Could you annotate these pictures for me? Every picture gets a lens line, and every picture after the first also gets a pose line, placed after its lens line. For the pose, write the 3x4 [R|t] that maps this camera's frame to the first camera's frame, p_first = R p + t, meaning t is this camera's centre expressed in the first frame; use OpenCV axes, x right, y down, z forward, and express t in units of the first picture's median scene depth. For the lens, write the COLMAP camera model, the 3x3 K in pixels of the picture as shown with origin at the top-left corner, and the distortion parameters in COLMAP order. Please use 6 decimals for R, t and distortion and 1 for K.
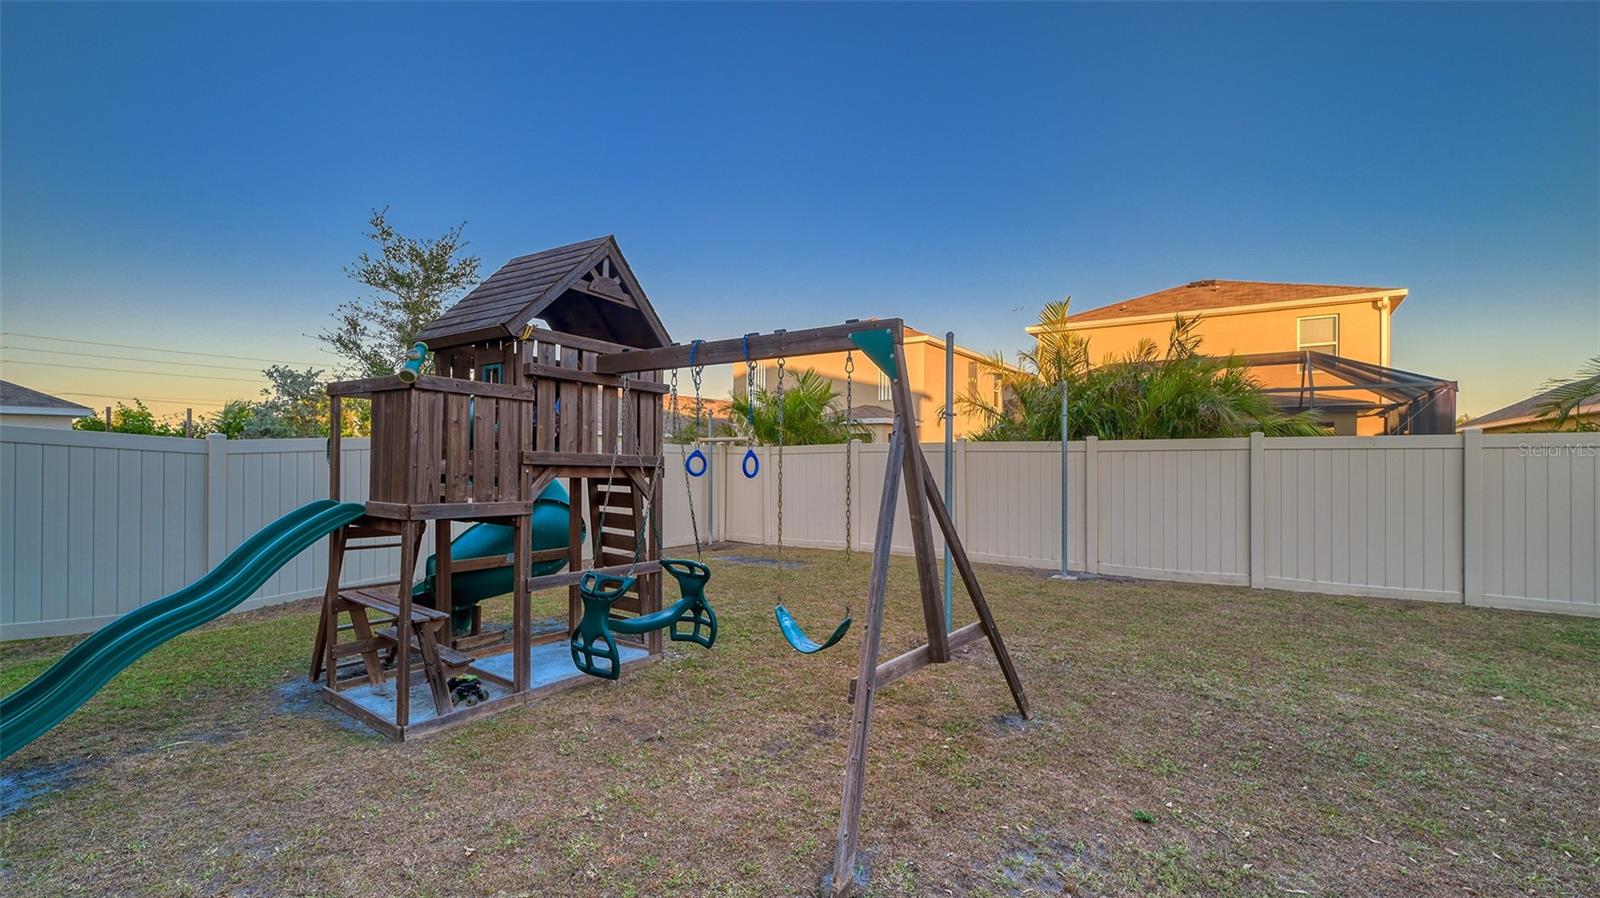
lens RADIAL K [[684.6, 0, 800.0], [0, 684.6, 449.0], [0, 0, 1]] dist [-0.000550, -0.000126]
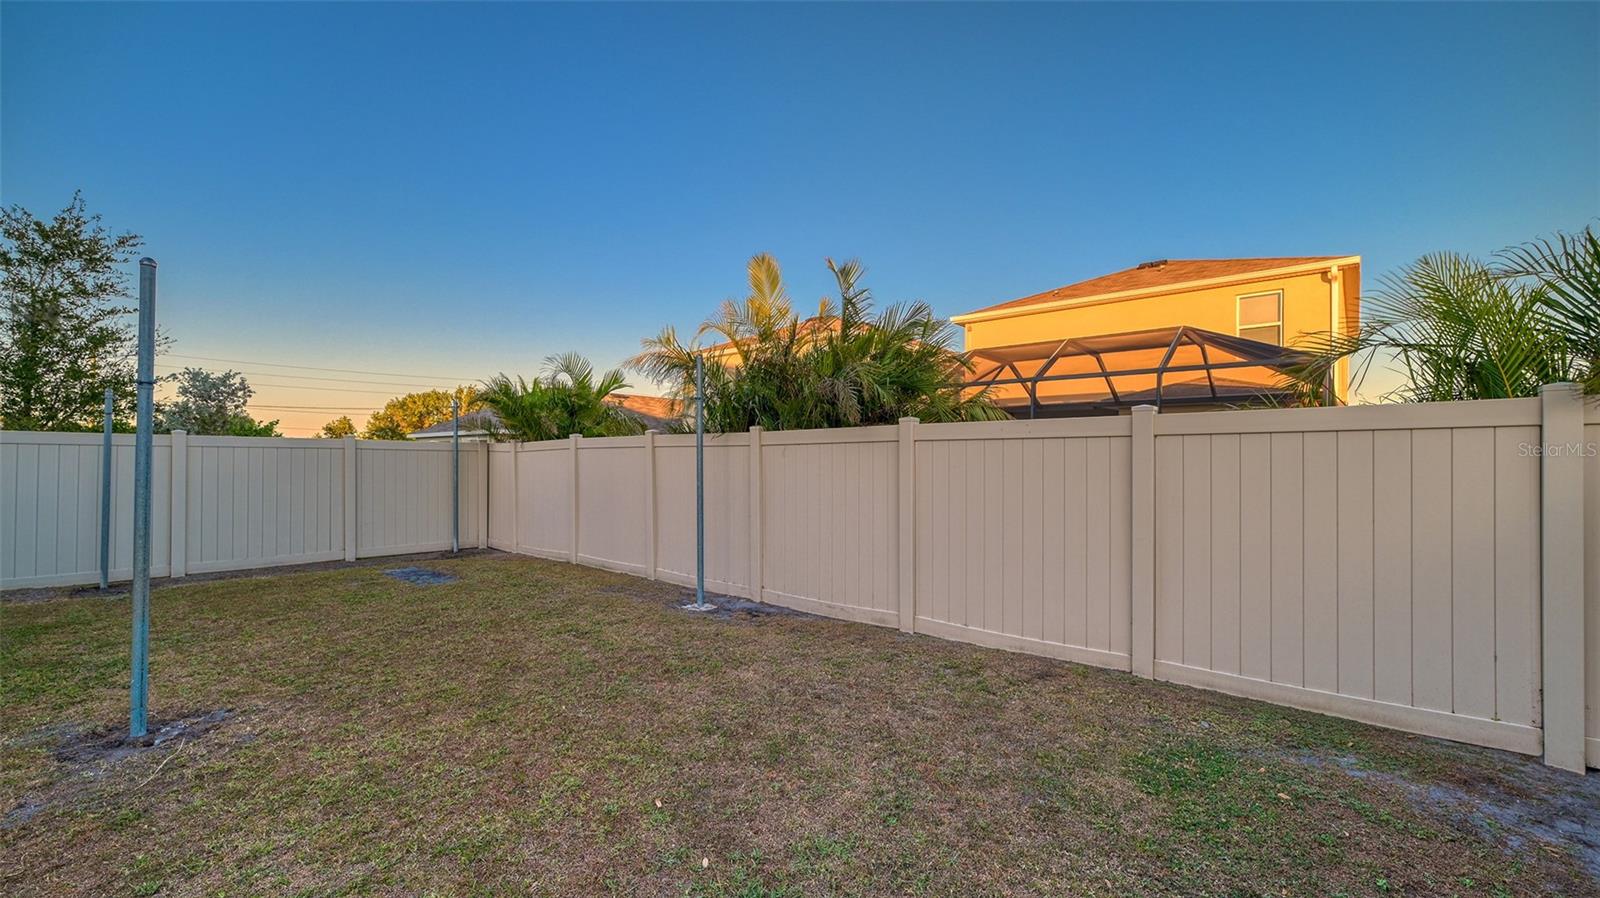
lens RADIAL K [[647.6, 0, 800.3], [0, 647.6, 451.8], [0, 0, 1]] dist [0.000777, -0.000128]
pose [[0.994468, -0.000840, -0.105039, 0.282452], [0.001000, 0.999998, 0.001473, 0.004286], [0.105037, -0.001570, 0.994467, 0.135214]]
